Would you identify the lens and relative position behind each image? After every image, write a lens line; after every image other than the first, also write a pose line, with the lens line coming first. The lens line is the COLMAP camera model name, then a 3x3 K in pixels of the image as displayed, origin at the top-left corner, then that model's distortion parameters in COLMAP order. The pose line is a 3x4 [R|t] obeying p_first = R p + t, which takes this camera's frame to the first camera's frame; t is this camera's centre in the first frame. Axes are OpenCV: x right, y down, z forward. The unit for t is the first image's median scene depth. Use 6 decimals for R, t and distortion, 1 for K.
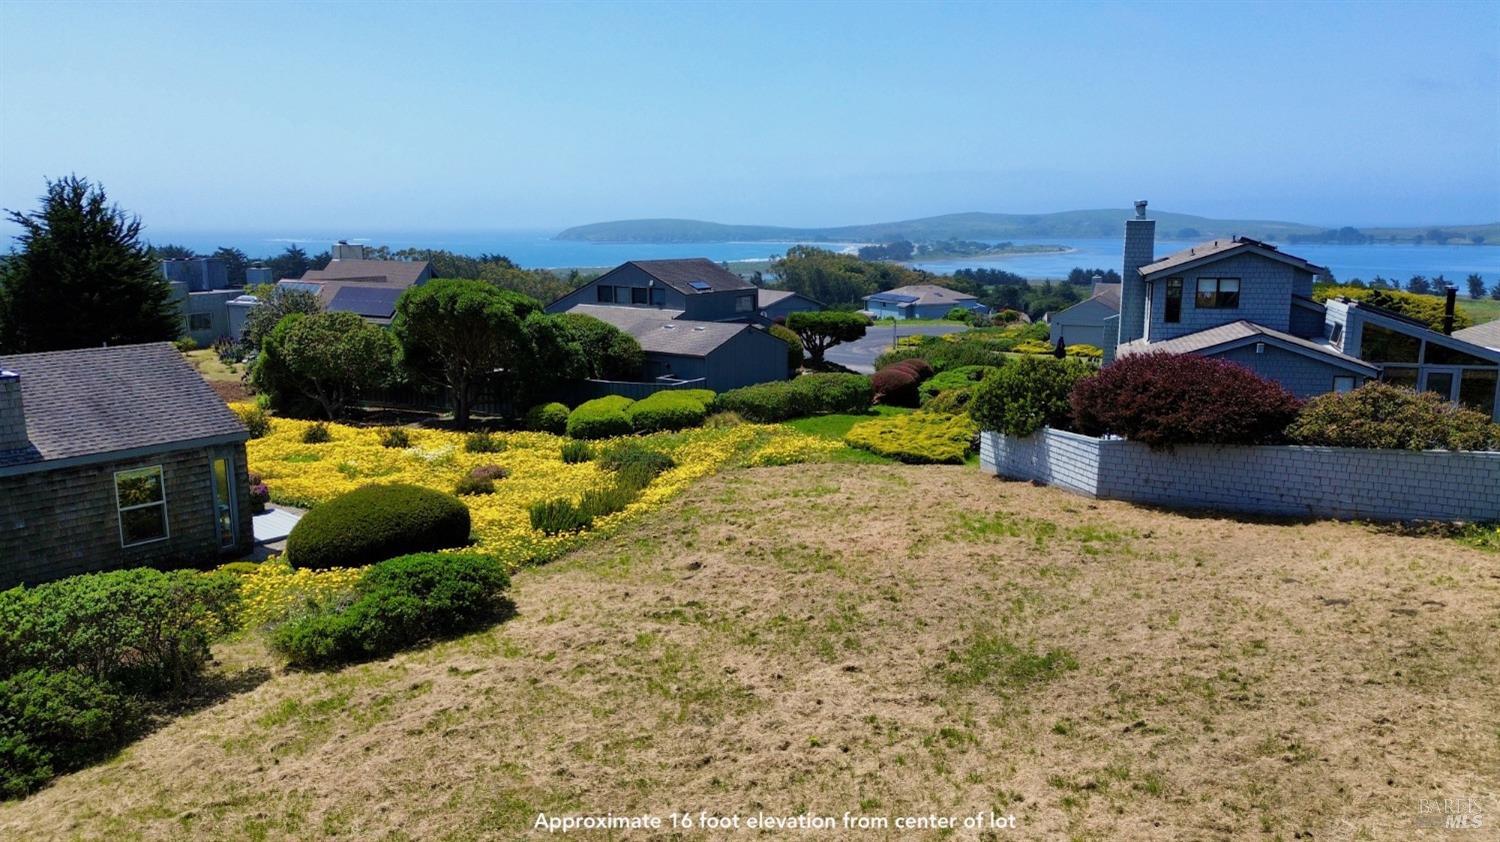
lens RADIAL K [[1052.6, 0, 753.3], [0, 1052.6, 419.2], [0, 0, 1]] dist [0.090518, -0.103818]
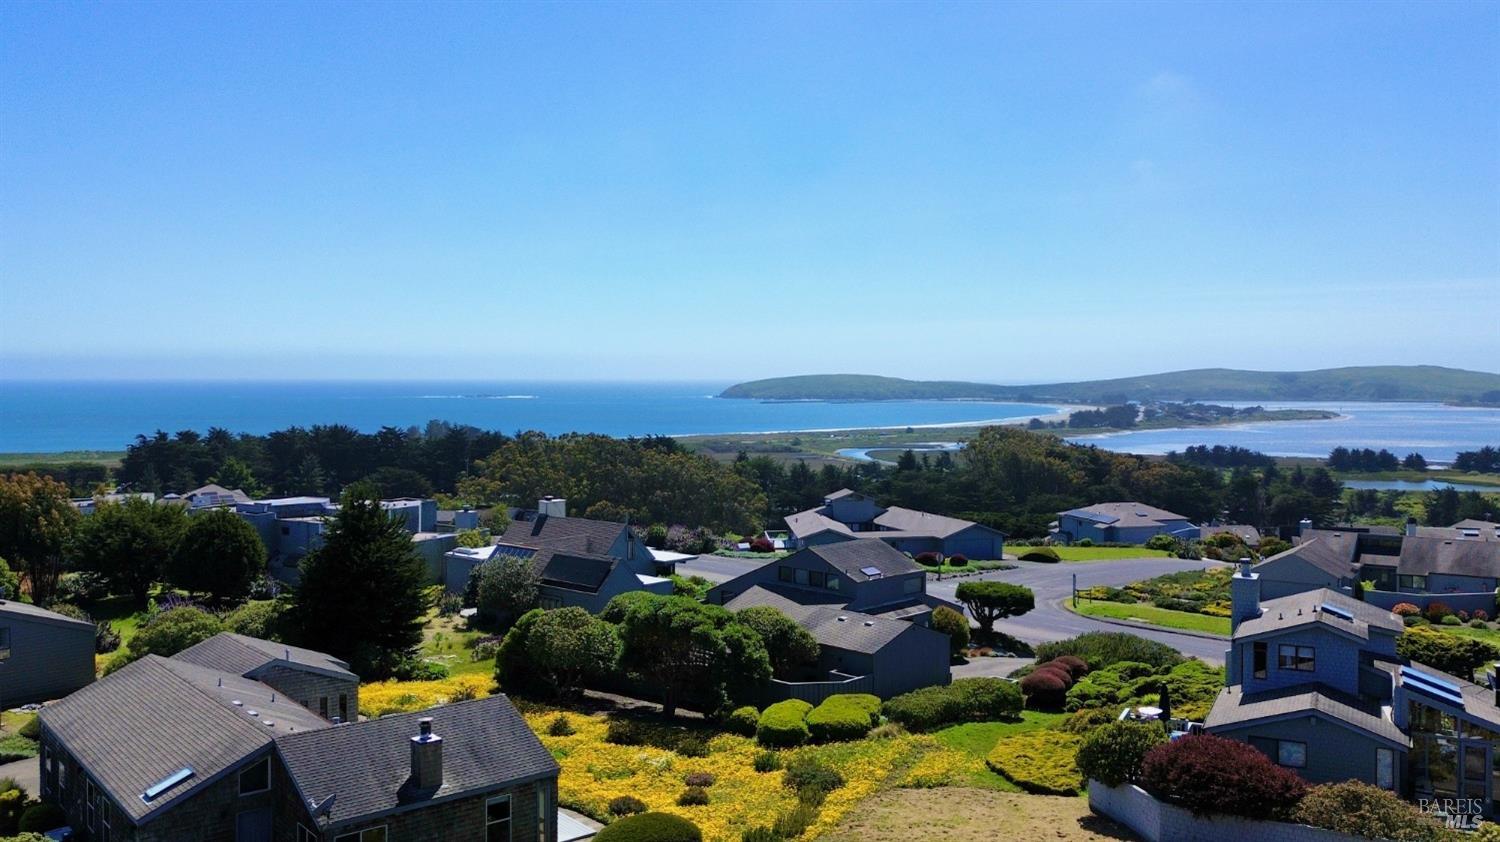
lens RADIAL K [[1235.3, 0, 750.0], [0, 1235.3, 421.0], [0, 0, 1]] dist [0.080467, -0.117735]
pose [[0.987793, 0.009504, -0.155479, 0.033740], [-0.032193, 0.989044, -0.144071, -0.132408], [0.152406, 0.147318, 0.977277, -0.429191]]
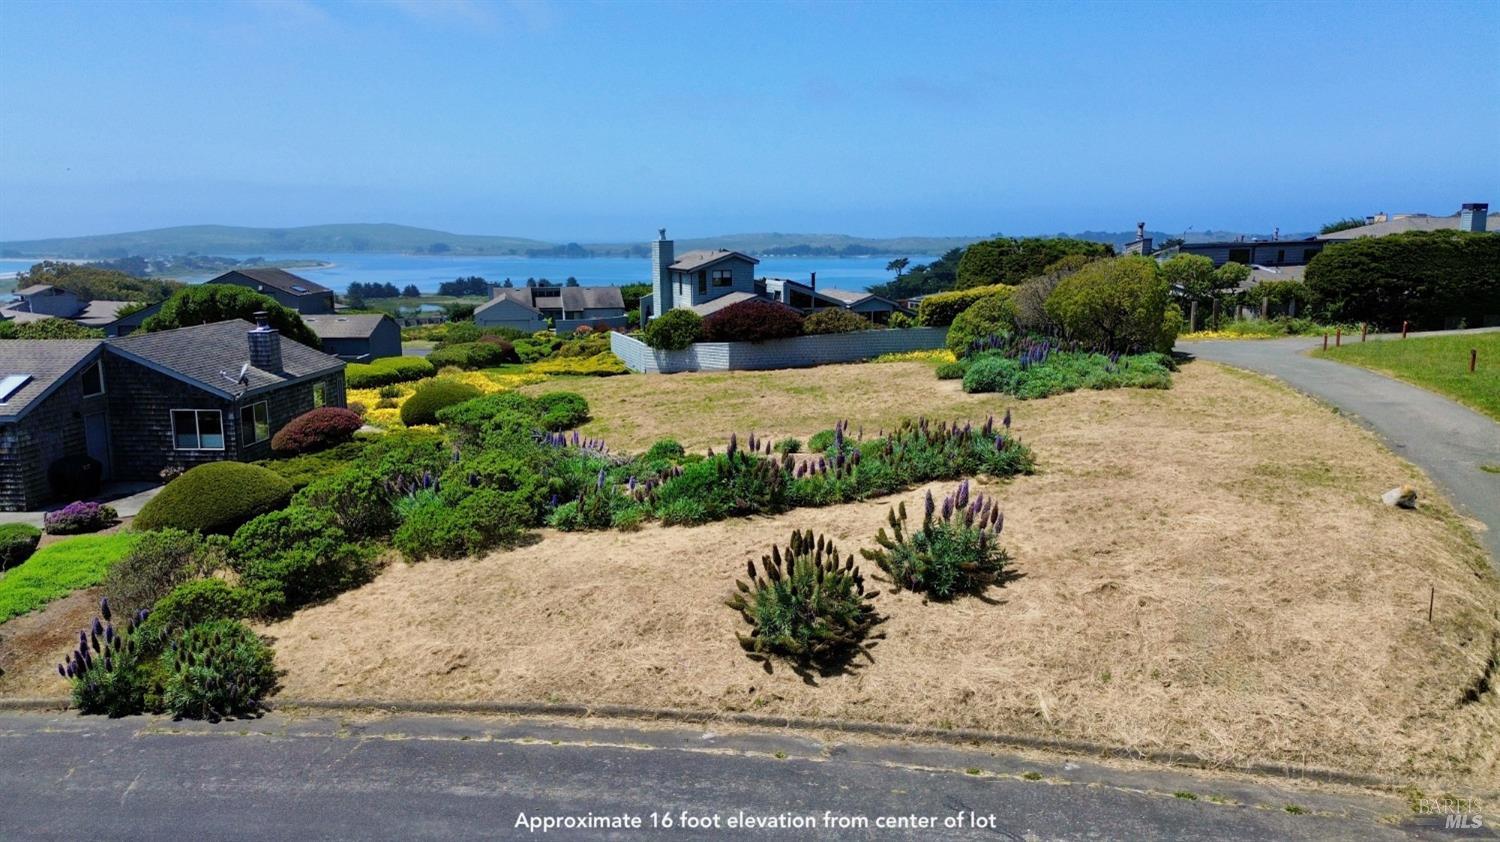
lens RADIAL K [[1052.6, 0, 753.3], [0, 1052.6, 419.2], [0, 0, 1]] dist [0.090518, -0.103818]
pose [[0.783024, -0.107320, 0.612663, -0.594537], [0.115522, 0.992957, 0.026290, 0.075969], [-0.611169, 0.050191, 0.789907, -0.439536]]
